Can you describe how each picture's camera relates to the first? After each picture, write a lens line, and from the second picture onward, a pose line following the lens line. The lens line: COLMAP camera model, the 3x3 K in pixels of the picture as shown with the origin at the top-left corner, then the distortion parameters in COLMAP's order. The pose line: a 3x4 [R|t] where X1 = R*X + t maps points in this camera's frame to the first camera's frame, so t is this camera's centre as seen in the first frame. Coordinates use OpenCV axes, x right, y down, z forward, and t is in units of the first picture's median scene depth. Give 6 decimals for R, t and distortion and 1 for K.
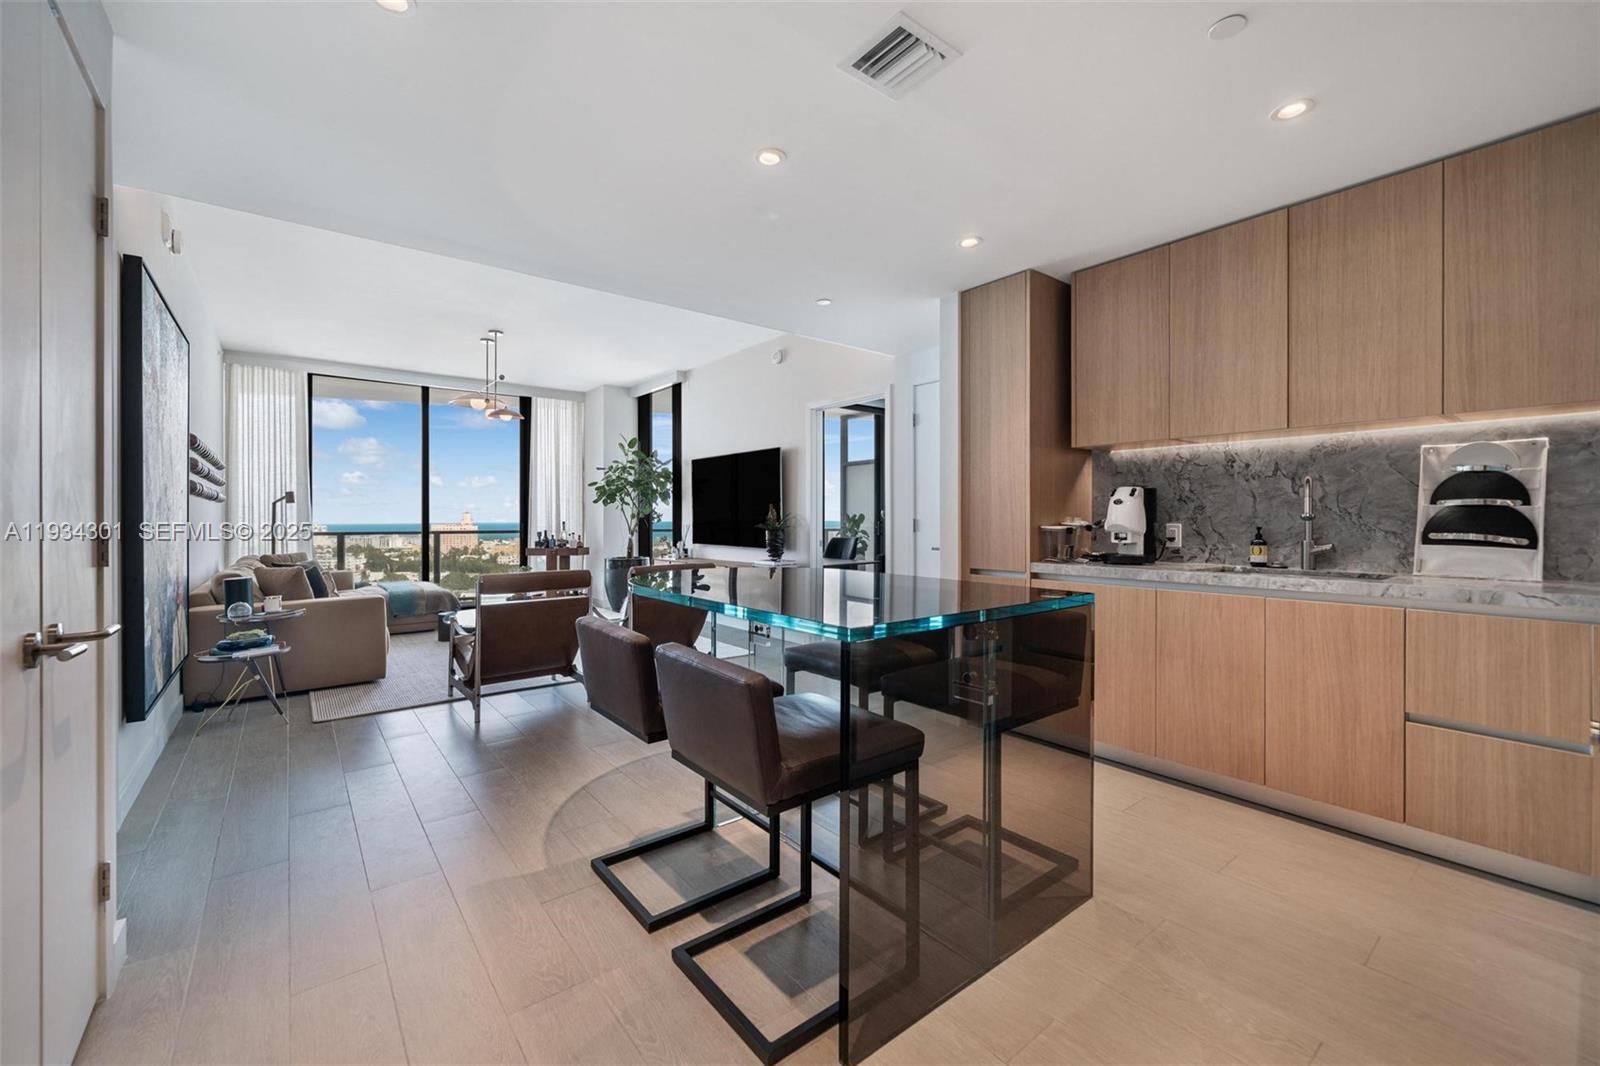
lens RADIAL K [[650.7, 0, 799.2], [0, 650.7, 522.0], [0, 0, 1]] dist [-0.003795, 0.000710]
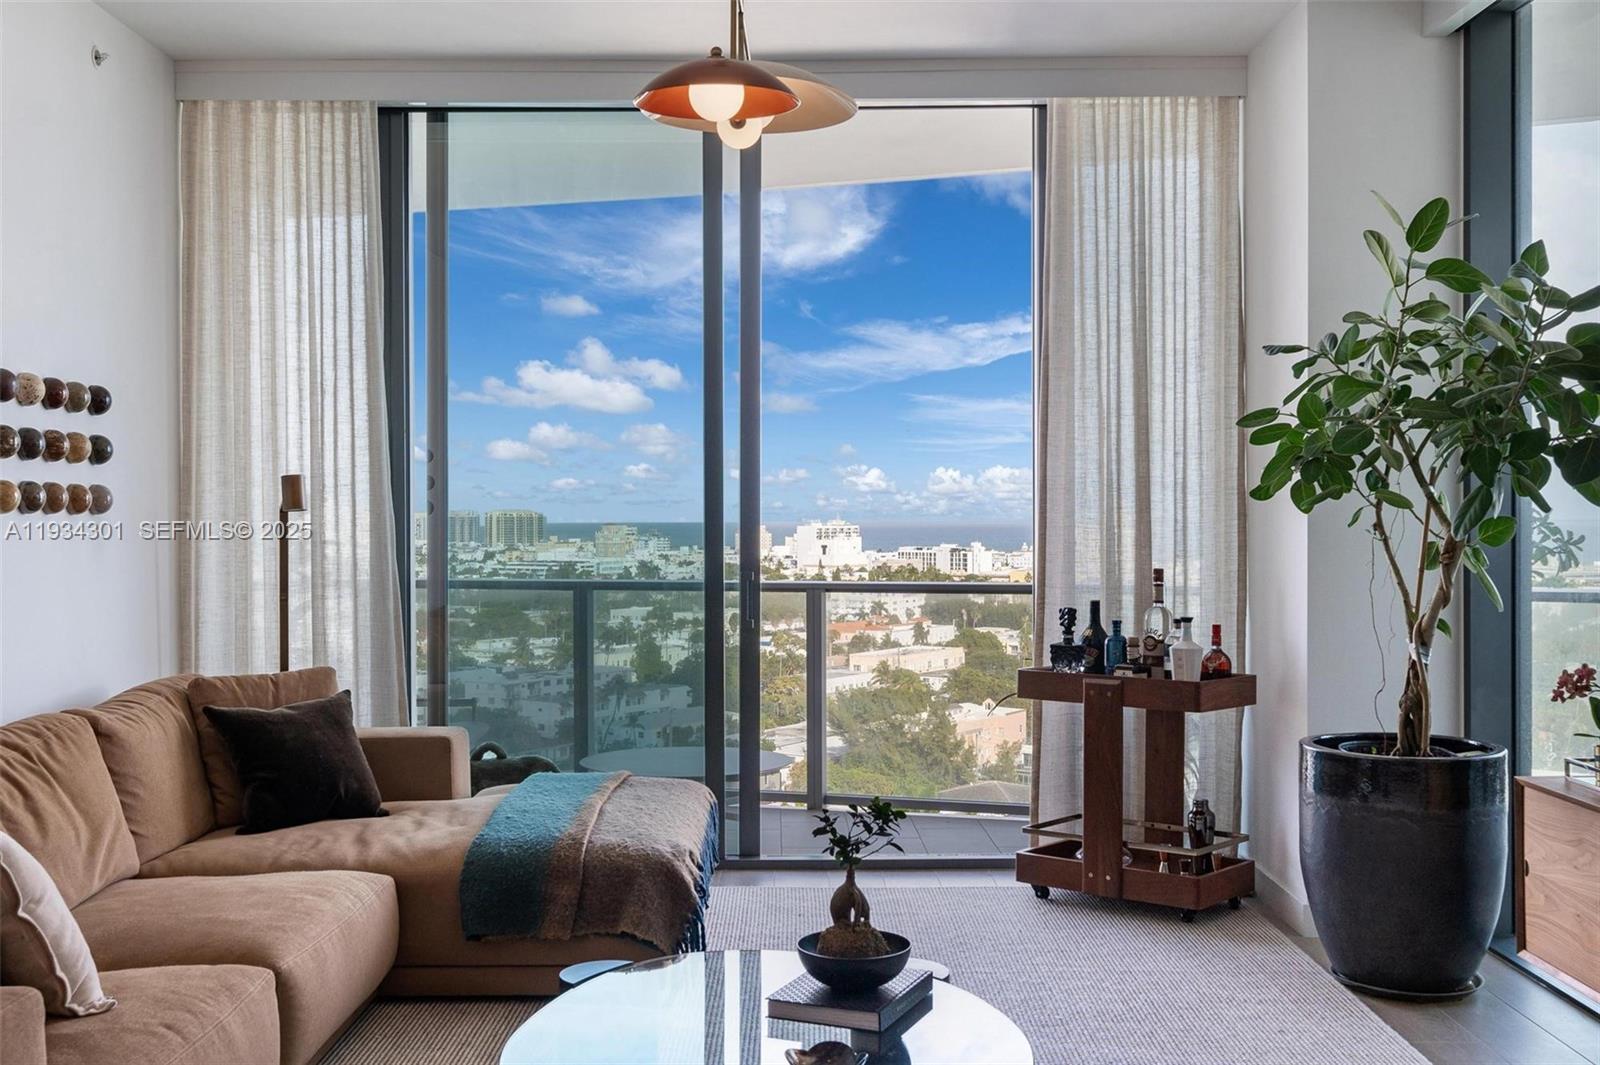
lens RADIAL K [[1597.3, 0, 802.2], [0, 1597.3, 524.7], [0, 0, 1]] dist [0.000540, 0.000000]
pose [[0.779249, 0.004005, -0.626702, -0.192062], [0.000917, 0.999971, 0.007530, -0.056514], [0.626714, -0.006442, 0.779223, 1.039896]]
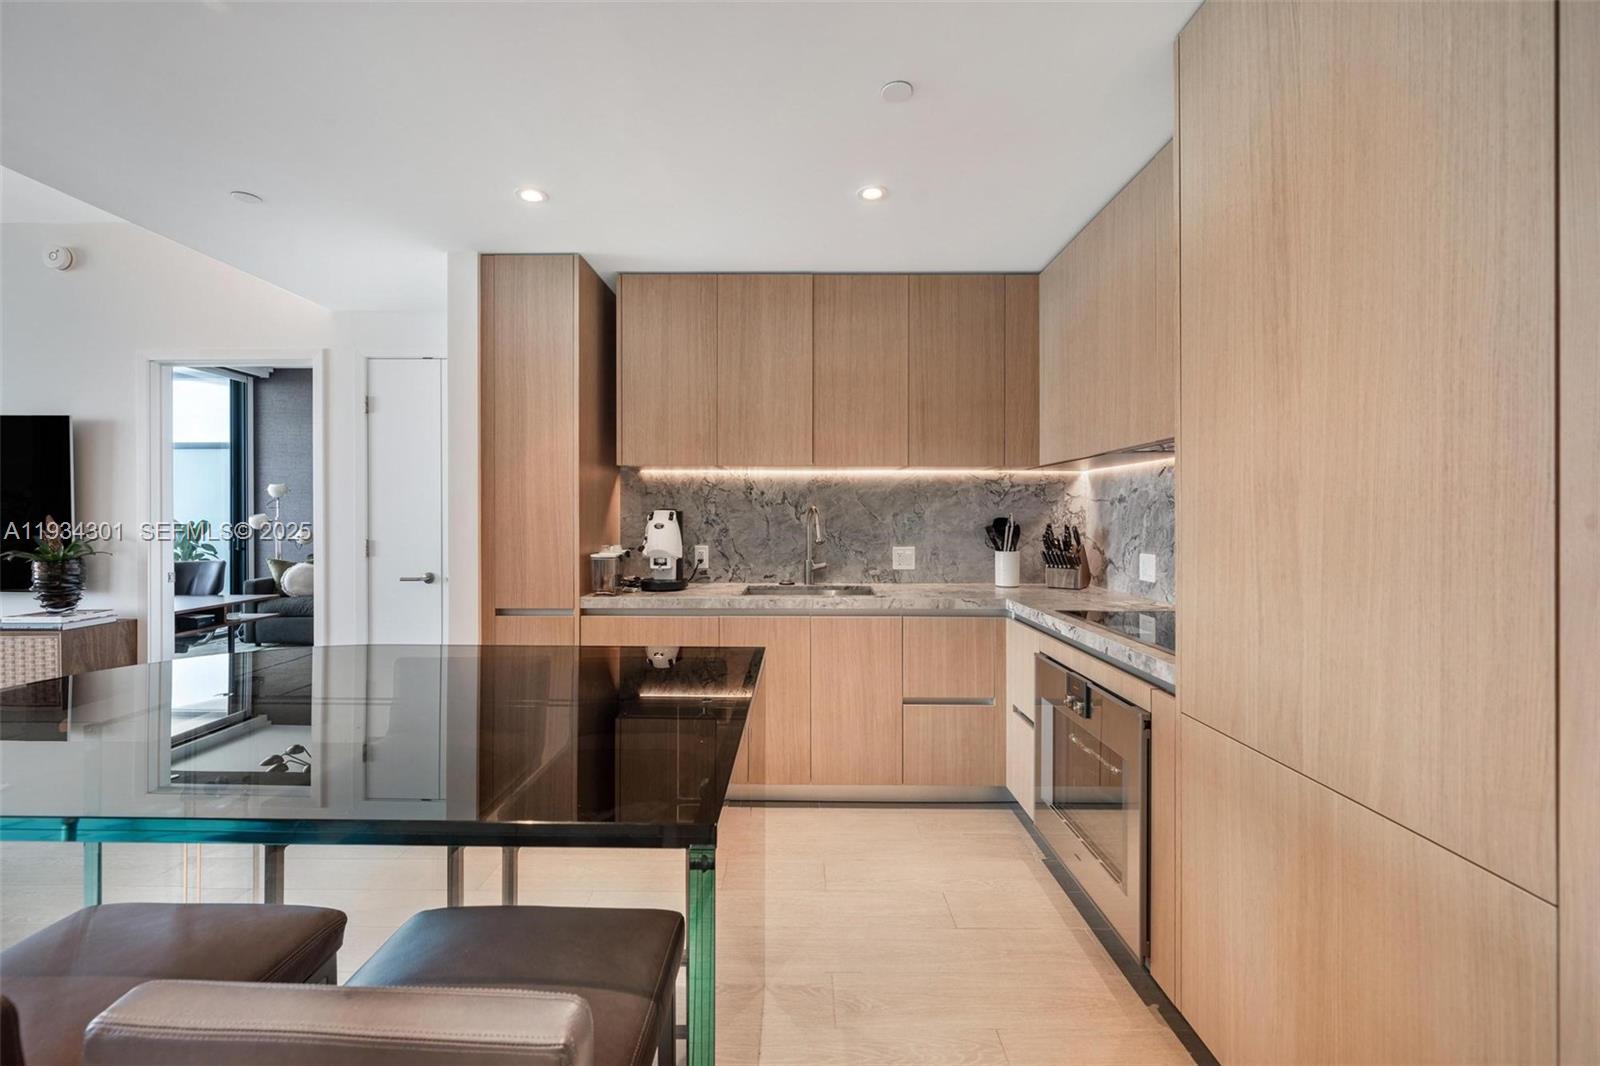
lens RADIAL K [[650.7, 0, 802.9], [0, 650.7, 517.0], [0, 0, 1]] dist [-0.003795, 0.000710]
pose [[0.625238, -0.000283, 0.780434, -0.126024], [0.001388, 0.999999, -0.000749, -0.041665], [-0.780433, 0.001552, 0.625238, 0.229895]]
